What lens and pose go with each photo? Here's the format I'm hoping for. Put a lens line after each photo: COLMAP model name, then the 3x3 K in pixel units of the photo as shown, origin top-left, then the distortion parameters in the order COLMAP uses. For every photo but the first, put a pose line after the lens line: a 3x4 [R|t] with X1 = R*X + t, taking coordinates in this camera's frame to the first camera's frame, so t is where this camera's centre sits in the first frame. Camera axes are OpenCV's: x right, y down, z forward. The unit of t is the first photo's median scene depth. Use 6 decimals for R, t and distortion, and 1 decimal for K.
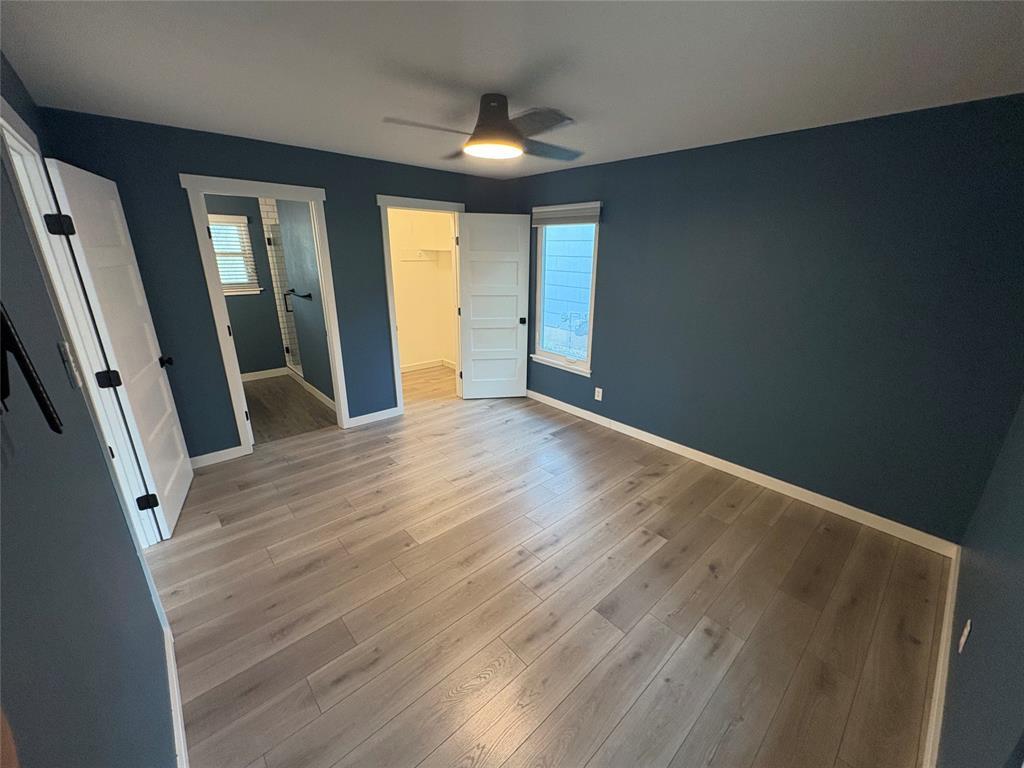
lens RADIAL K [[406.9, 0, 515.7], [0, 406.9, 383.7], [0, 0, 1]] dist [-0.000859, -0.000129]
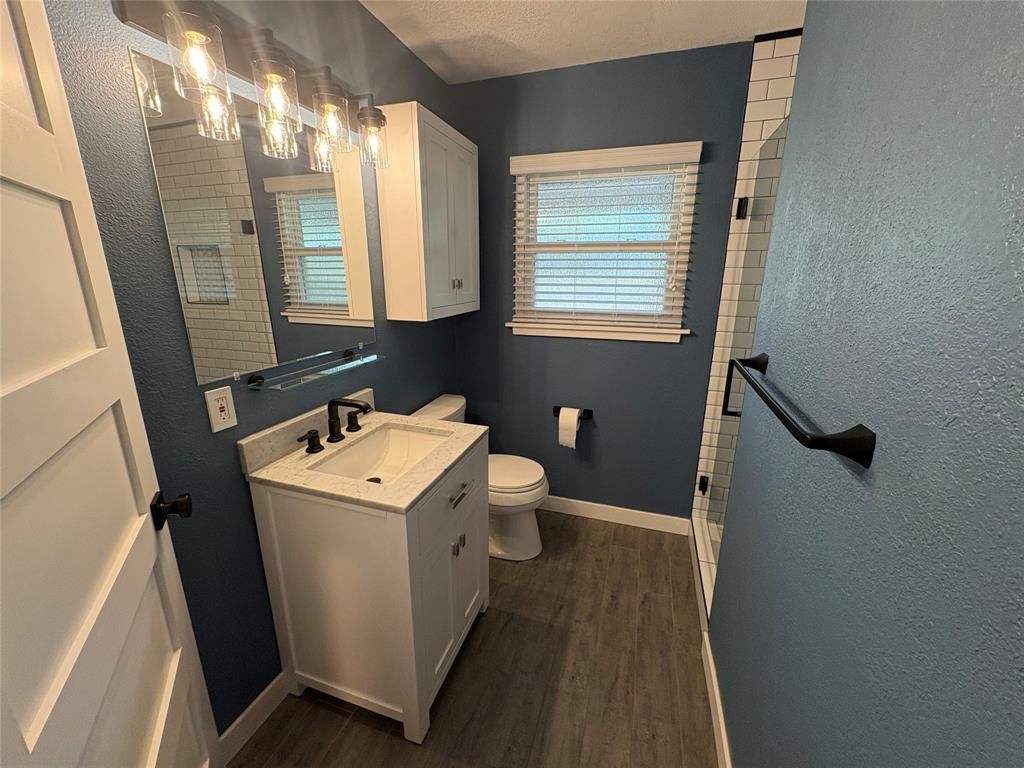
lens RADIAL K [[406.9, 0, 509.7], [0, 406.9, 381.7], [0, 0, 1]] dist [-0.000859, -0.000129]
pose [[0.514608, 0.215511, -0.829900, -0.375094], [-0.261587, 0.961214, 0.087405, -0.176700], [0.816548, 0.172111, 0.551024, 0.652324]]
